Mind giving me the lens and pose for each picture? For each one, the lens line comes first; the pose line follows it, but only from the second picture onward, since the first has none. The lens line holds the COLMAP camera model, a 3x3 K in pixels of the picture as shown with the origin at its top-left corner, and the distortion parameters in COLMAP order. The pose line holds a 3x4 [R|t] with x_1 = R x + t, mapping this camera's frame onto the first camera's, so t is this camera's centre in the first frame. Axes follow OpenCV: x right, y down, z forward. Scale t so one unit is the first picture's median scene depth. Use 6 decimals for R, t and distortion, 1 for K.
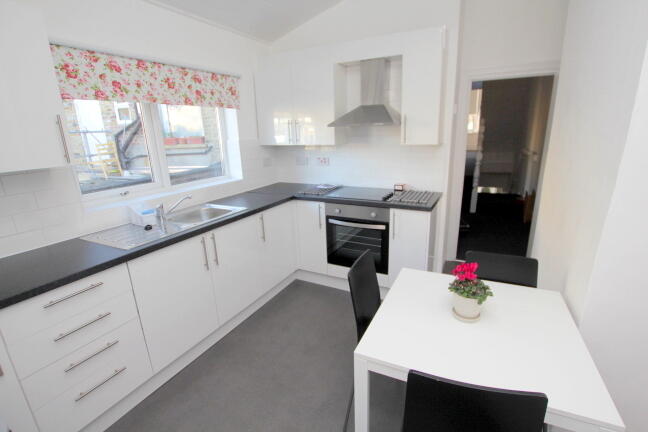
lens RADIAL K [[306.6, 0, 324.0], [0, 306.6, 216.0], [0, 0, 1]] dist [-0.004949, -0.000907]
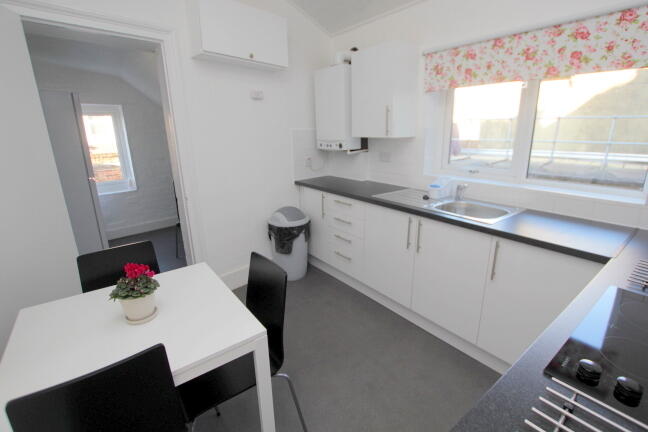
lens RADIAL K [[306.6, 0, 324.0], [0, 306.6, 216.0], [0, 0, 1]] dist [-0.004949, -0.000907]
pose [[-0.431263, 0.297781, -0.851668, 0.614907], [-0.208593, 0.885479, 0.415229, -0.303011], [0.877782, 0.356726, -0.319760, 1.030381]]
